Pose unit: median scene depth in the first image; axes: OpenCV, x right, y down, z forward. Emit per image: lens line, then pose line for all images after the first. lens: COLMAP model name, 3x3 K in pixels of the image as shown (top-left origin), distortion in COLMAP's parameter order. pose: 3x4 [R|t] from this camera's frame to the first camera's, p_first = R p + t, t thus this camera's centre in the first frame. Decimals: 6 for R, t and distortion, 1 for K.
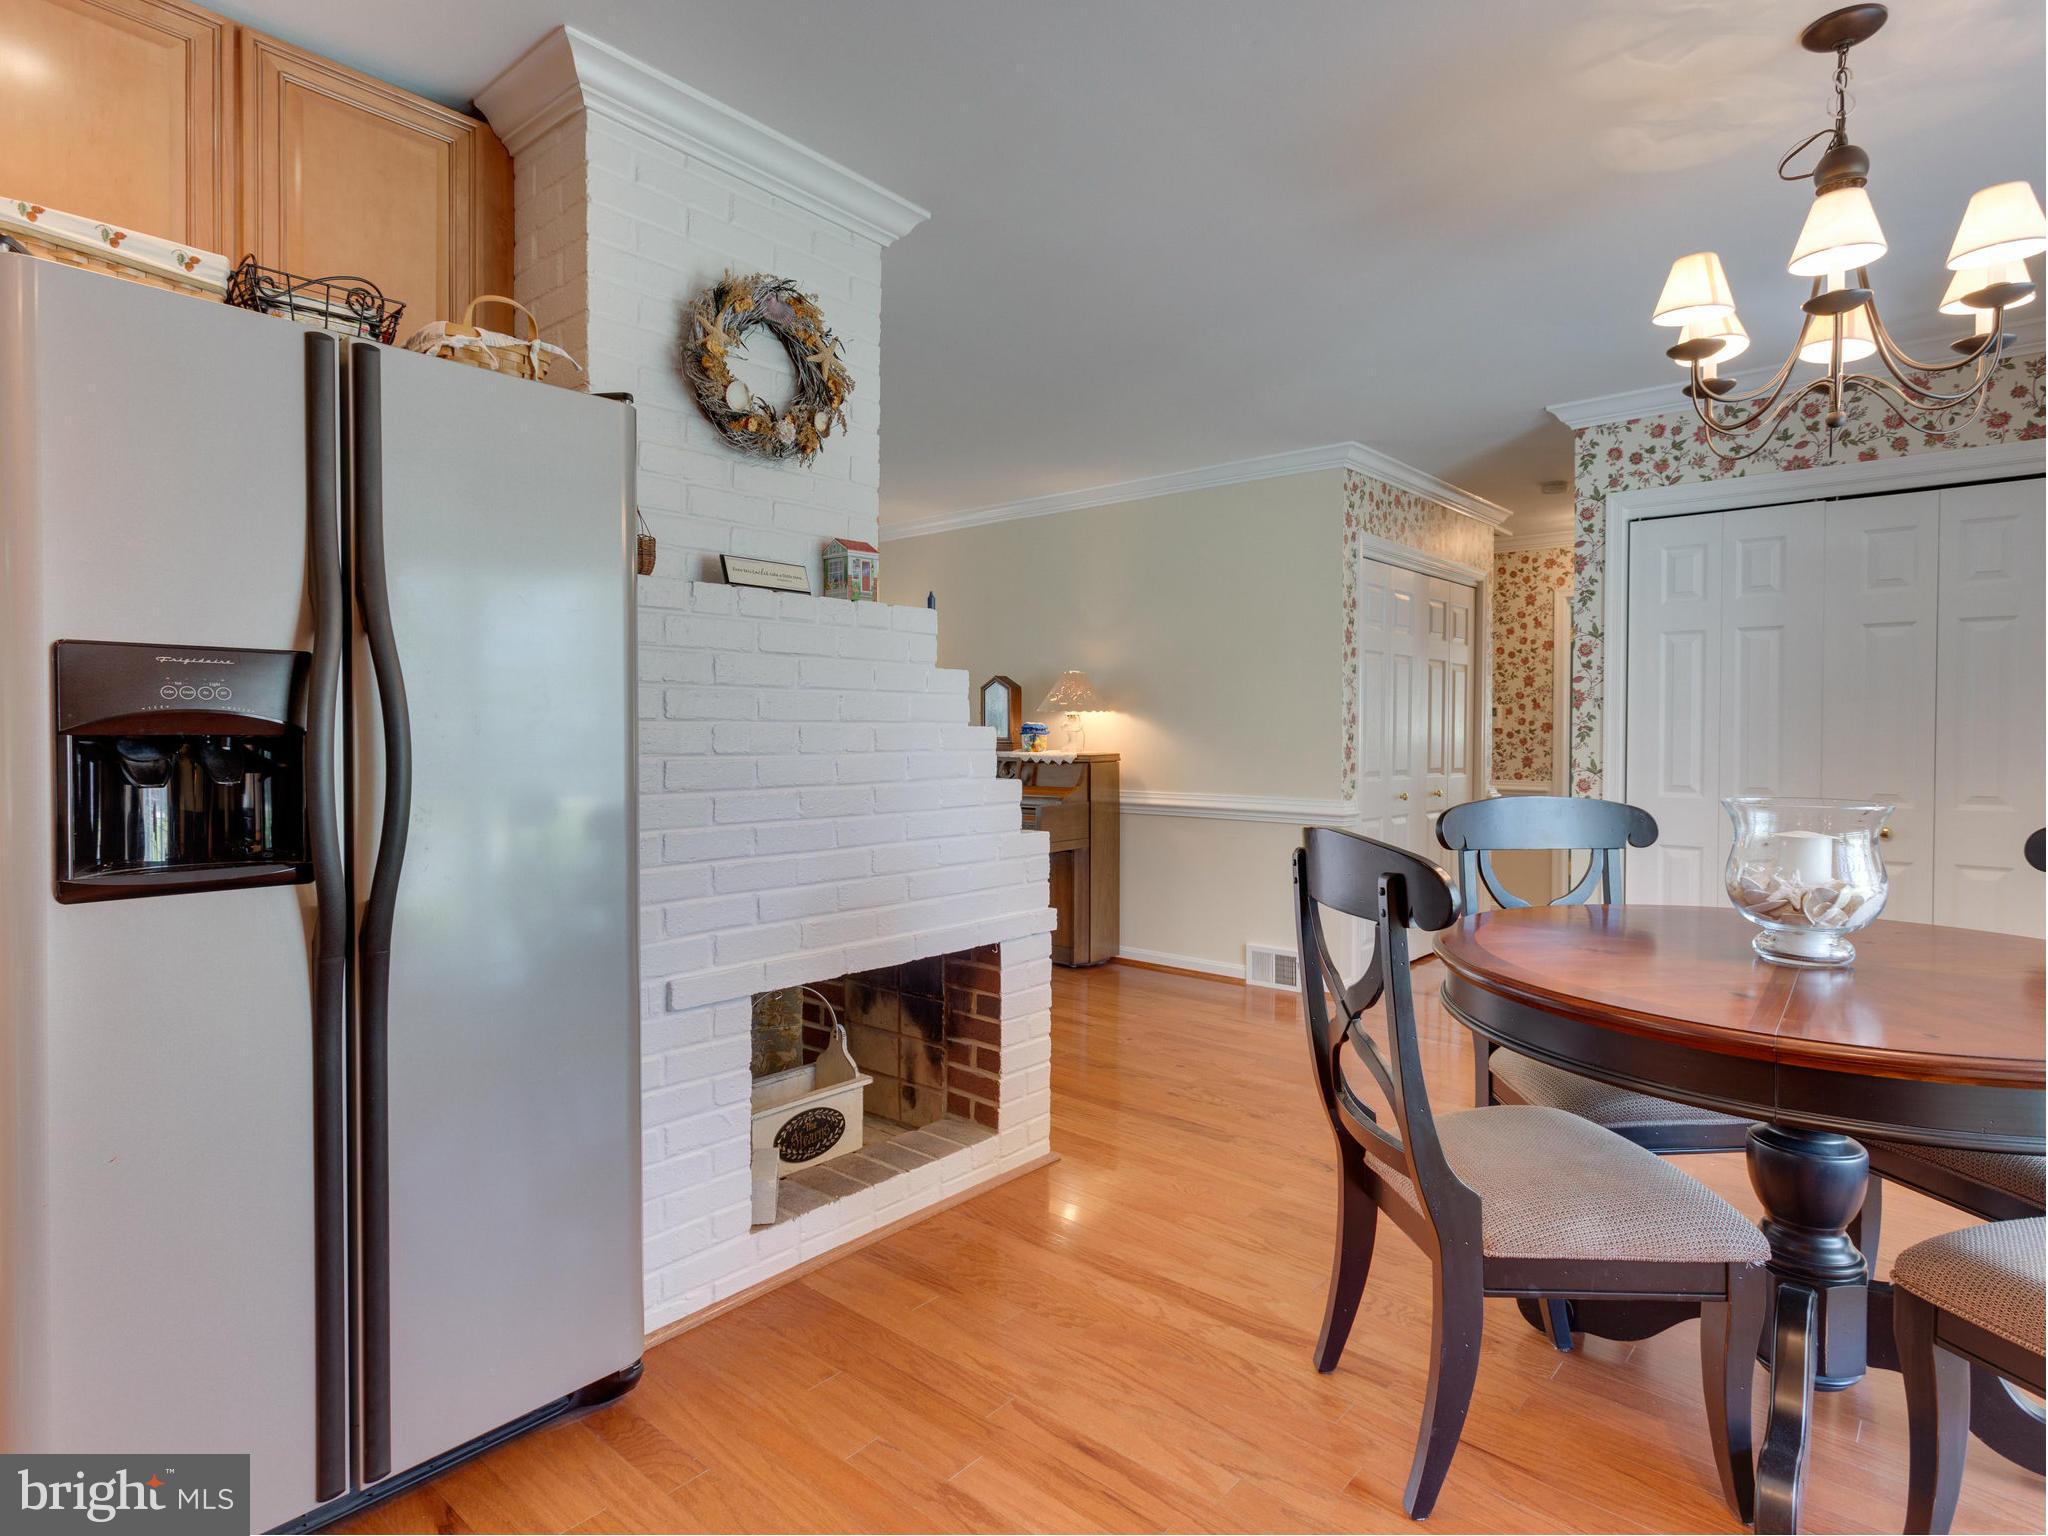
lens RADIAL K [[1103.3, 0, 1036.8], [0, 1103.3, 746.7], [0, 0, 1]] dist [0.004348, 0.001121]
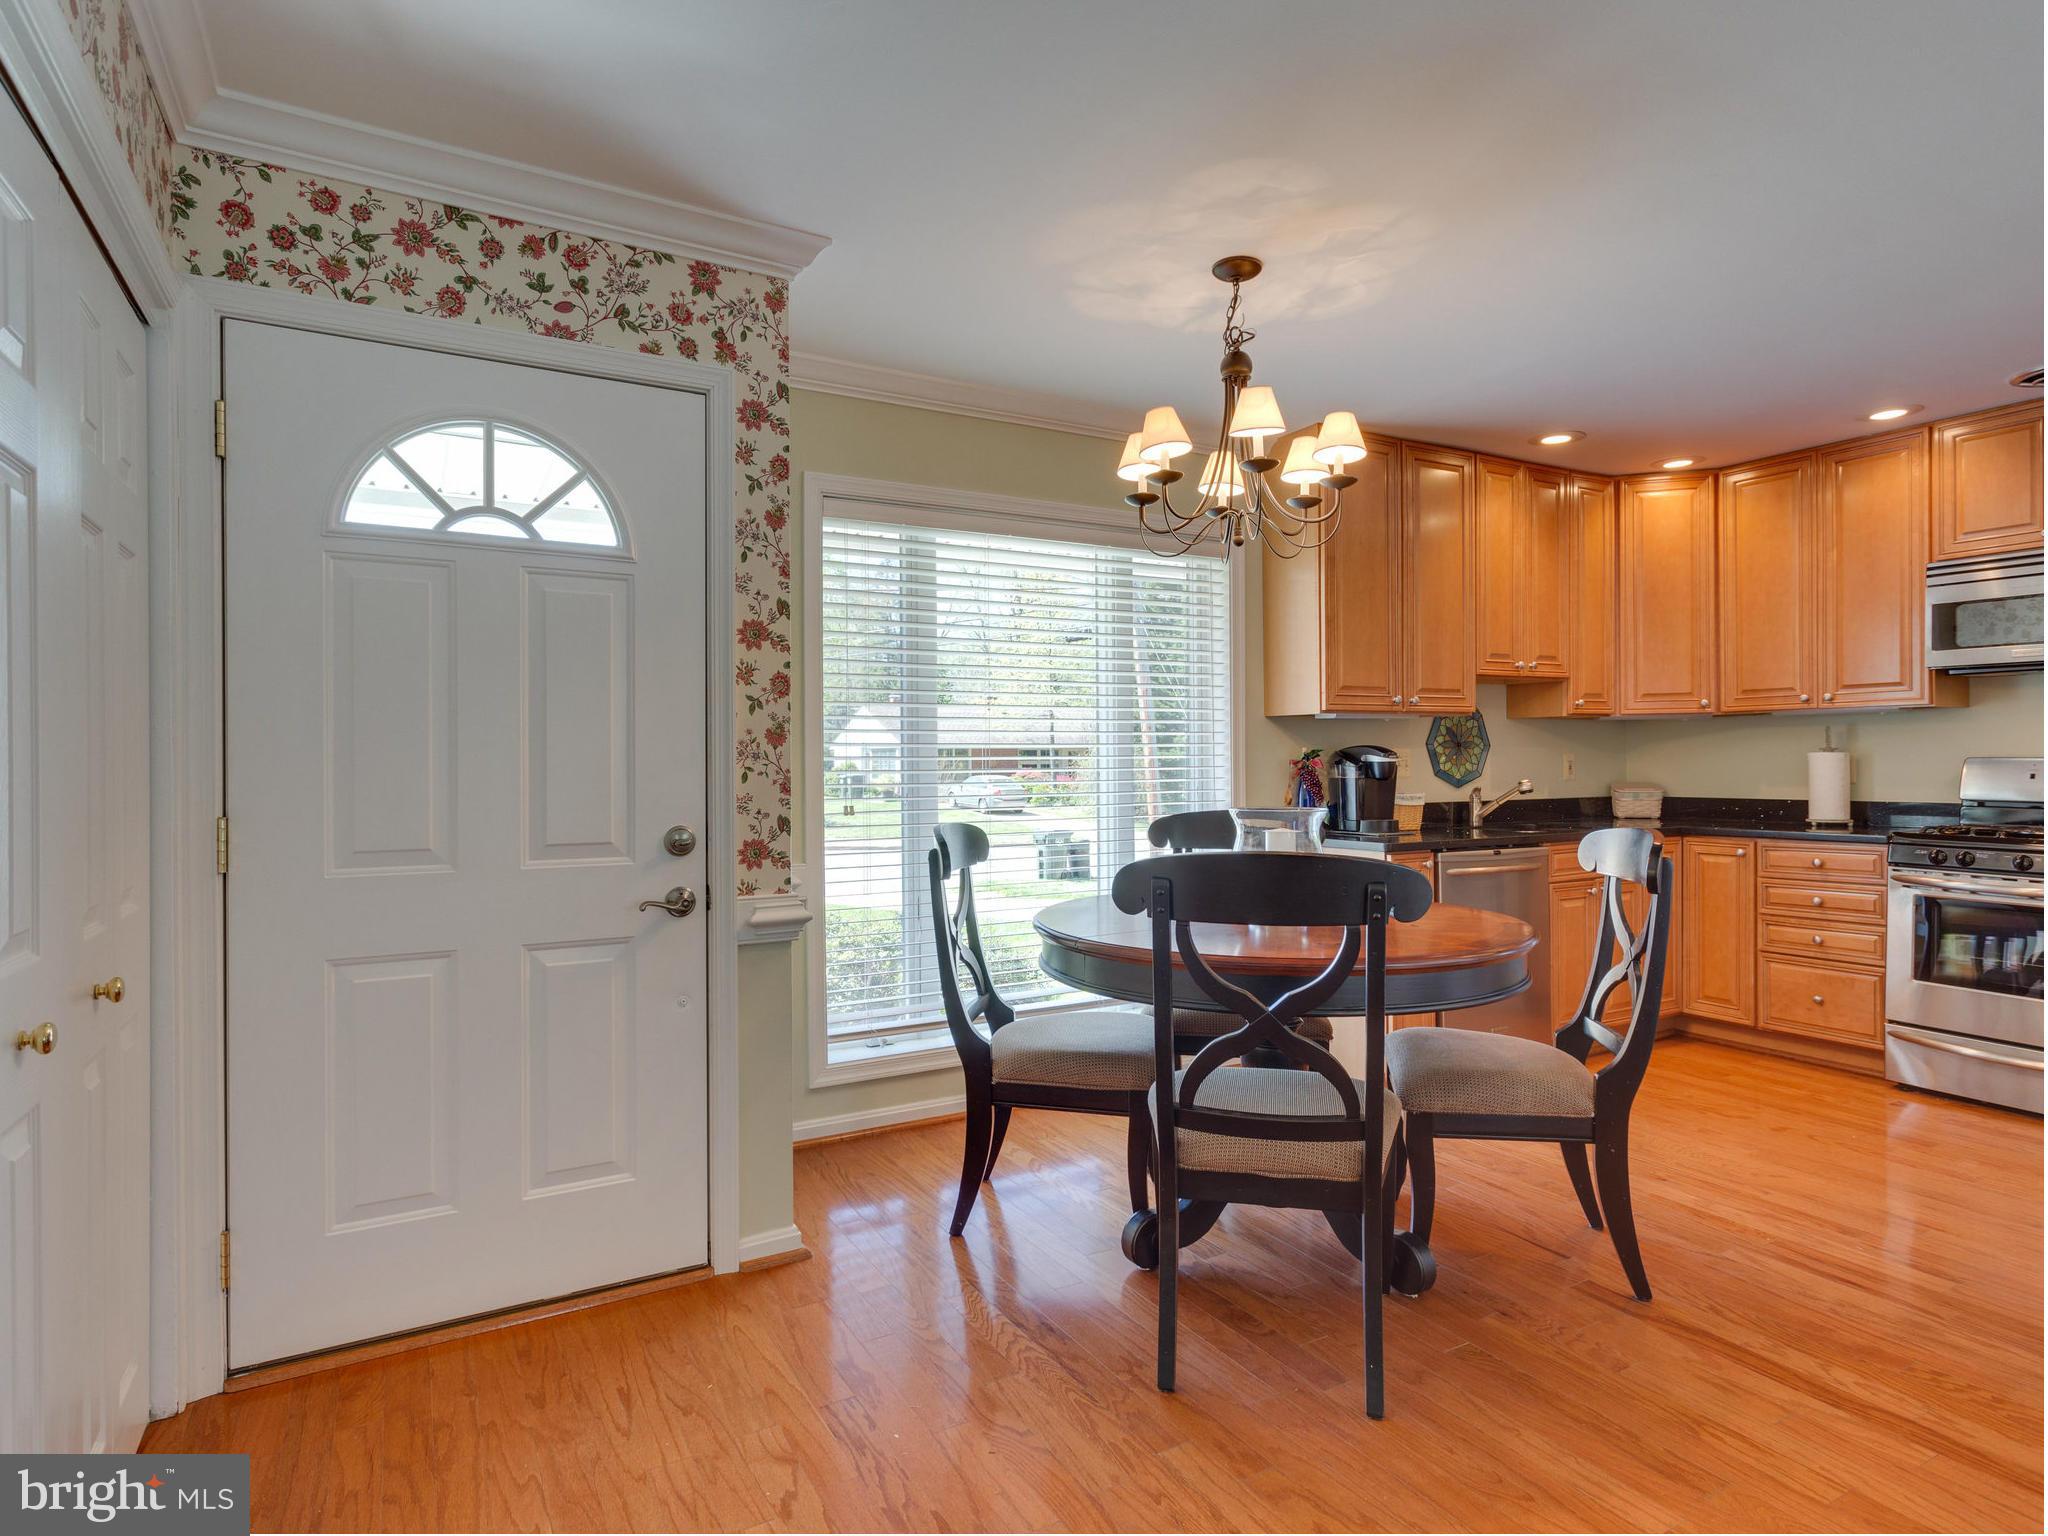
lens RADIAL K [[1098.8, 0, 1008.1], [0, 1098.8, 766.8], [0, 0, 1]] dist [0.001471, 0.001168]
pose [[-0.936391, 0.000563, 0.350958, 0.255168], [0.007477, 0.999804, 0.018347, -0.017920], [-0.350879, 0.019804, -0.936211, 1.233717]]
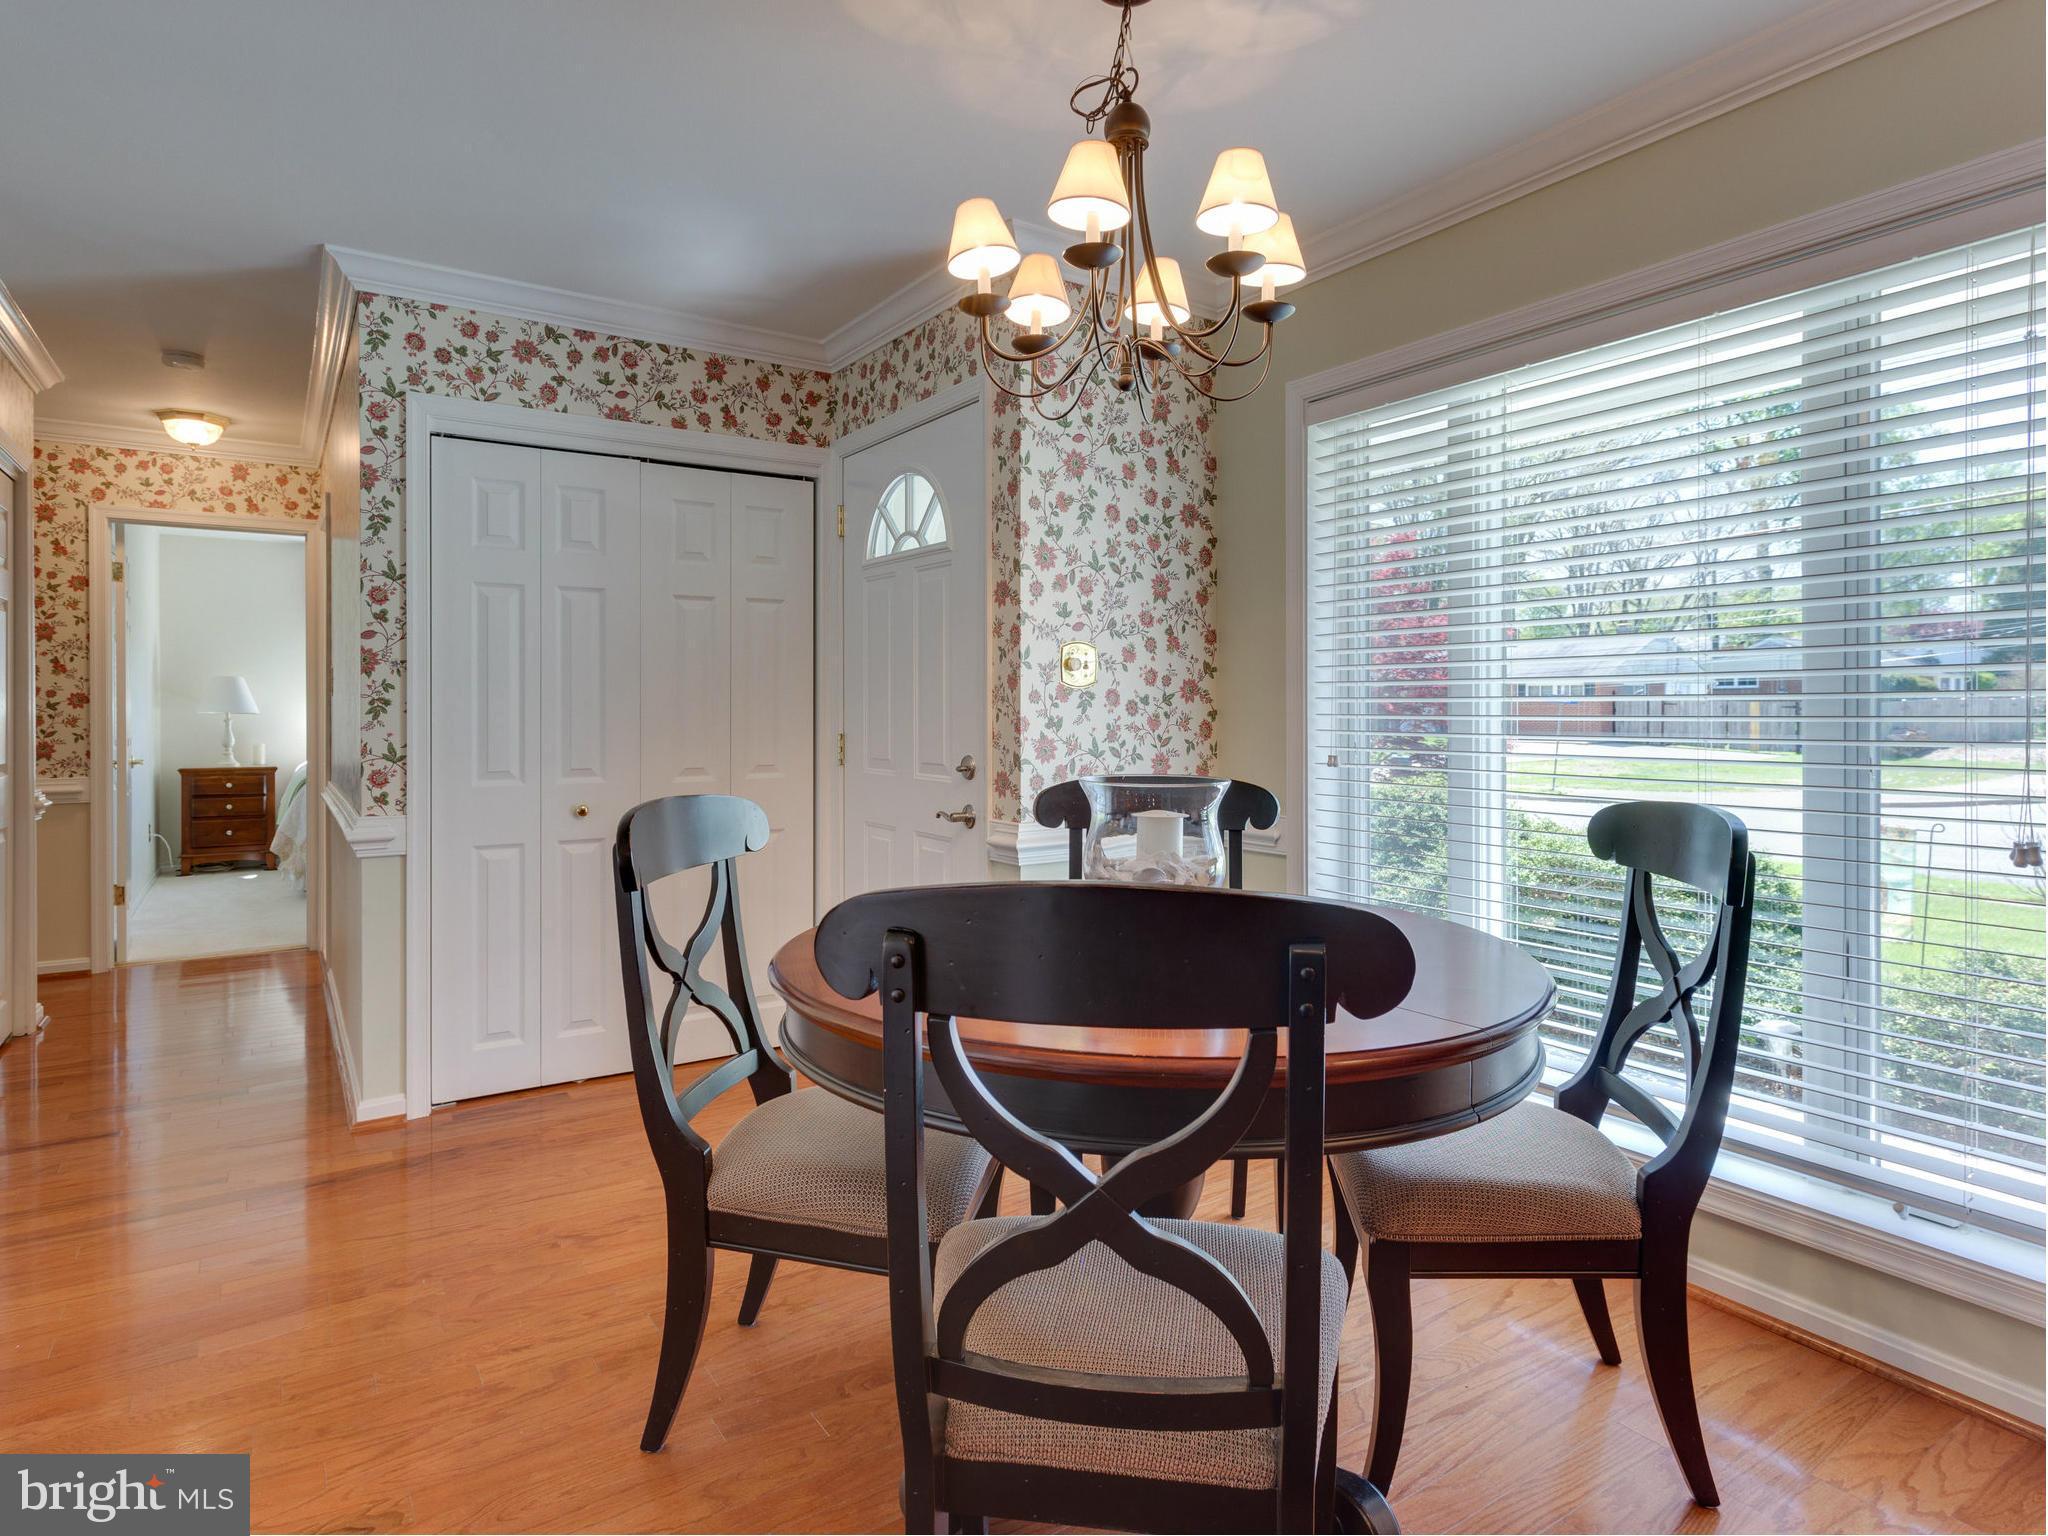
lens RADIAL K [[1141.5, 0, 1024.2], [0, 1141.5, 710.6], [0, 0, 1]] dist [0.005091, 0.003360]
pose [[0.271954, -0.006120, 0.962291, -0.134382], [0.014679, 0.999890, 0.002211, -0.006575], [-0.962198, 0.013524, 0.272014, 0.417746]]
